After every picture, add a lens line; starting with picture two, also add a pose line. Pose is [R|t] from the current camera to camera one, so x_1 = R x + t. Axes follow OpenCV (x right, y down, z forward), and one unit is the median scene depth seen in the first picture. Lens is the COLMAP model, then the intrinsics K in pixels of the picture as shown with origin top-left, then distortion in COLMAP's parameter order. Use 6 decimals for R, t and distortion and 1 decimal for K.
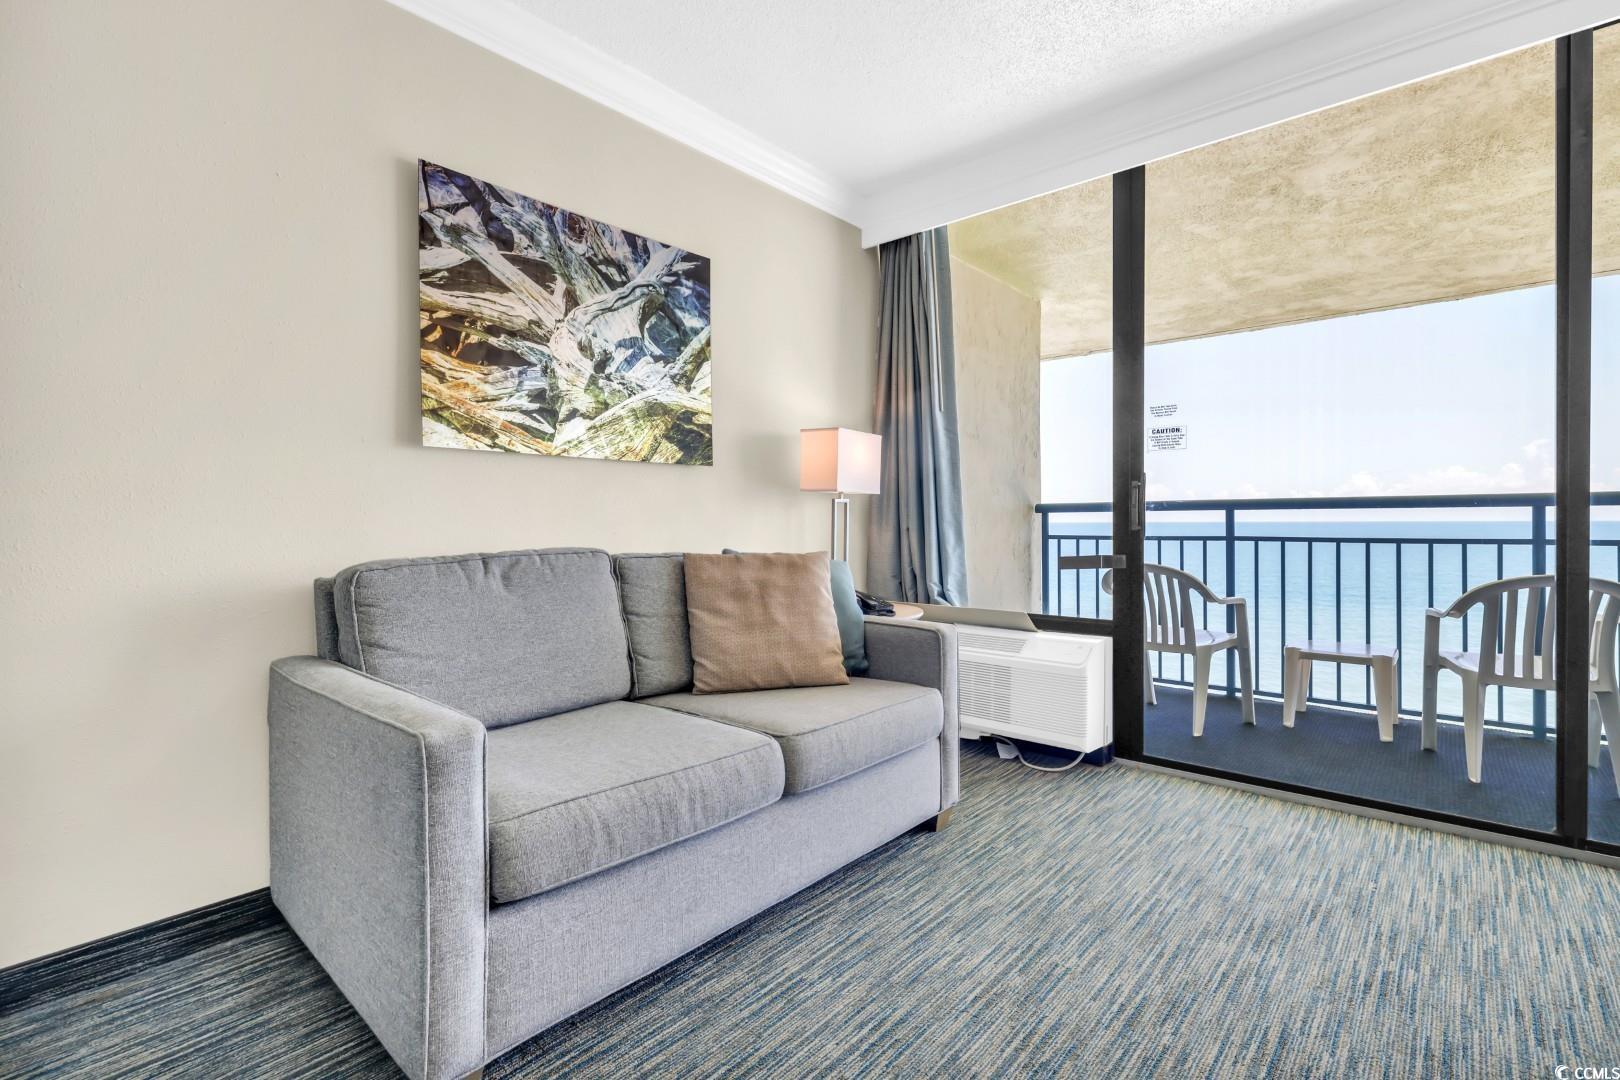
lens RADIAL K [[753.7, 0, 801.3], [0, 753.7, 531.2], [0, 0, 1]] dist [-0.001446, -0.000138]
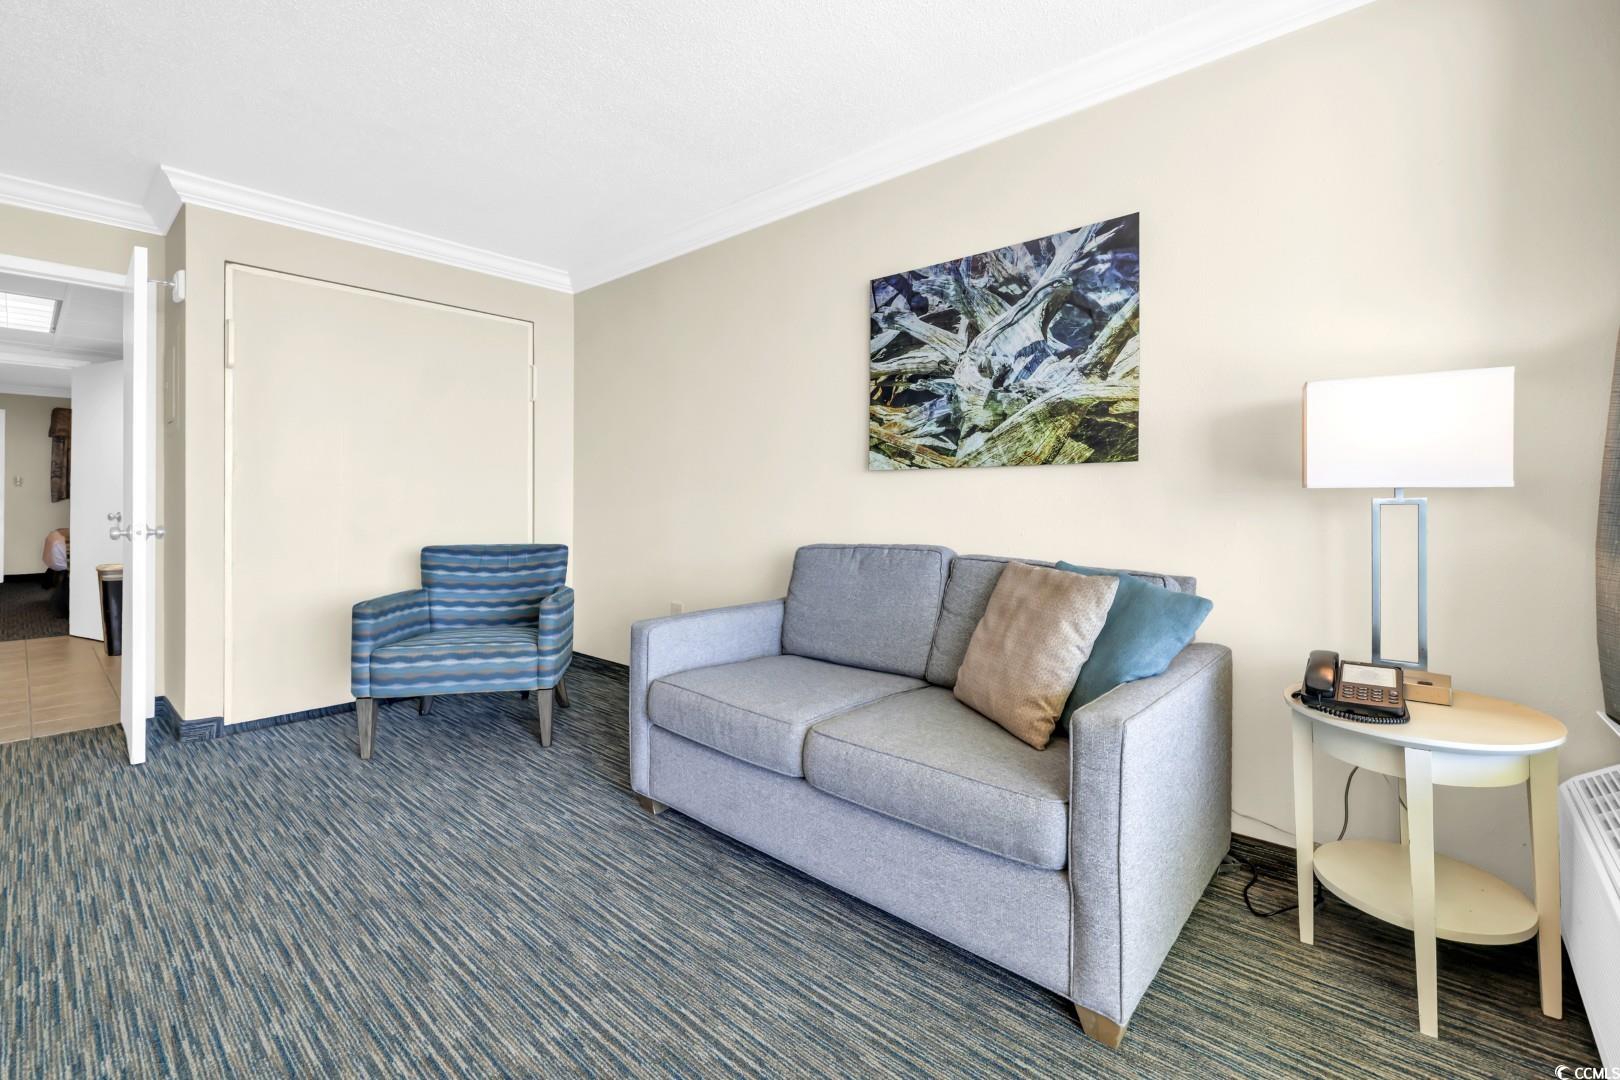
lens RADIAL K [[687.3, 0, 807.2], [0, 687.3, 496.2], [0, 0, 1]] dist [0.001175, 0.000147]
pose [[0.003620, 0.002189, -0.999991, 0.740798], [-0.011023, 0.999937, 0.002149, -0.053353], [0.999933, 0.011015, 0.003644, 0.739565]]
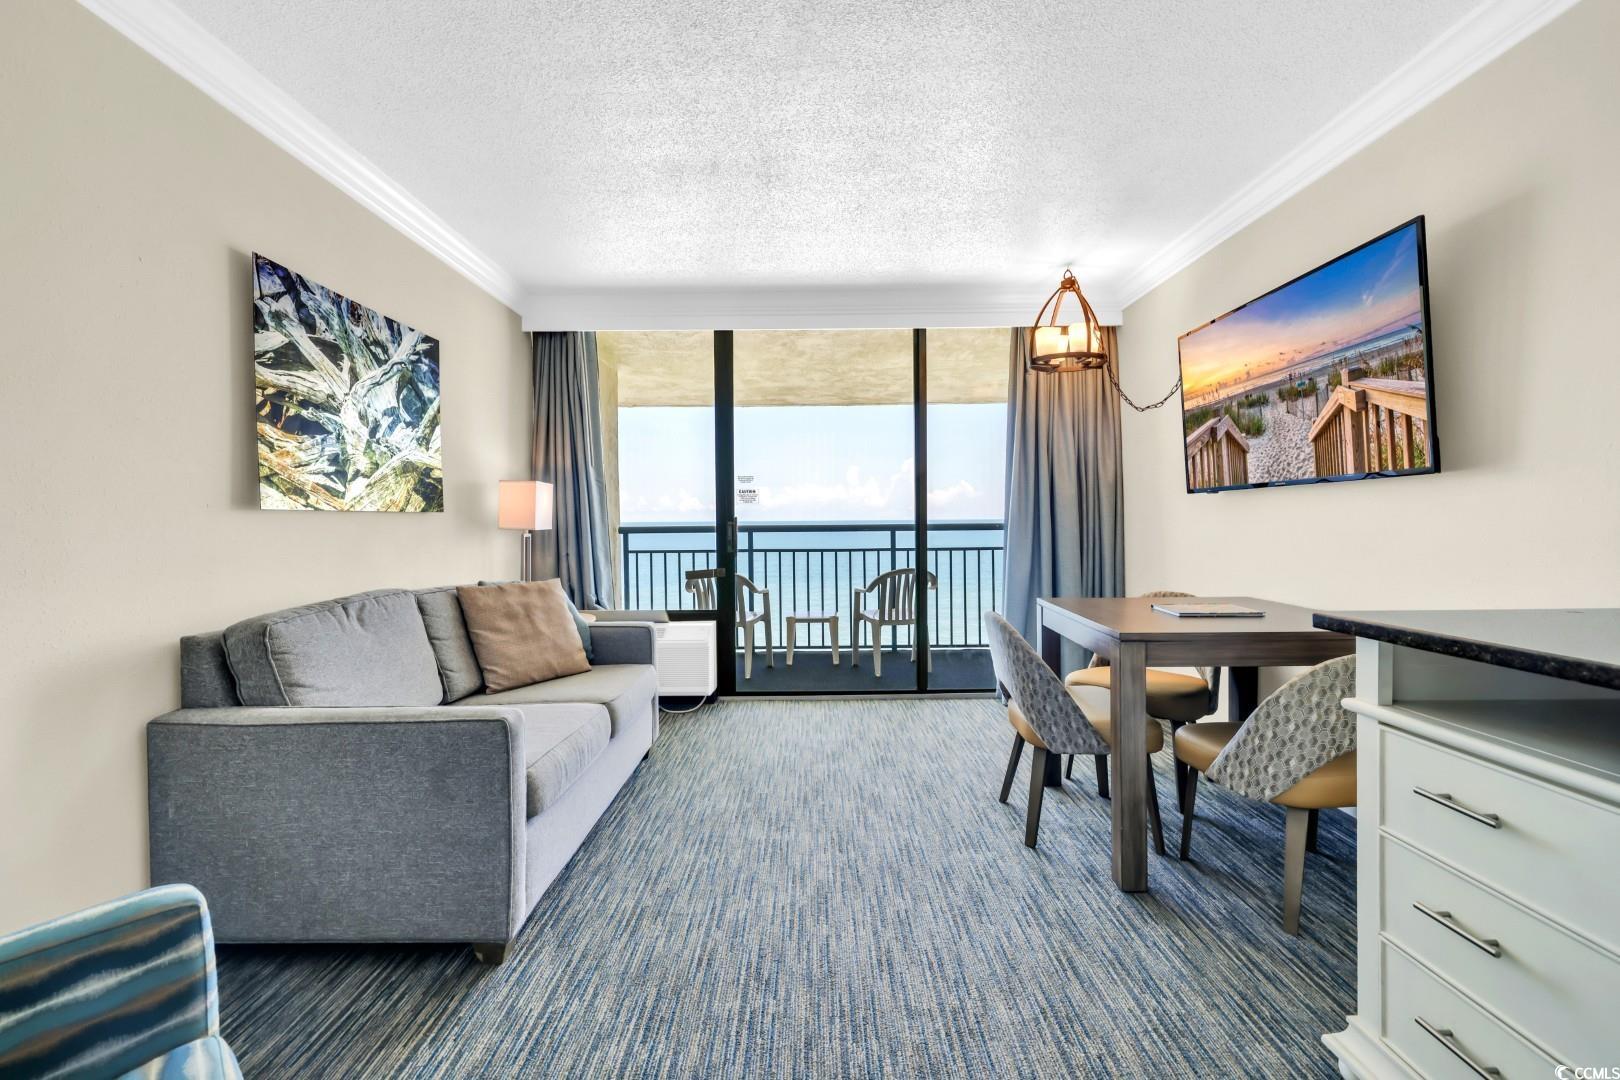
lens RADIAL K [[704.0, 0, 822.7], [0, 704.0, 528.2], [0, 0, 1]] dist [-0.001163, -0.000114]
pose [[0.738312, -0.011635, 0.674359, -0.501926], [0.013175, 0.999909, 0.002829, -0.065202], [-0.674331, 0.006796, 0.738398, -0.285441]]
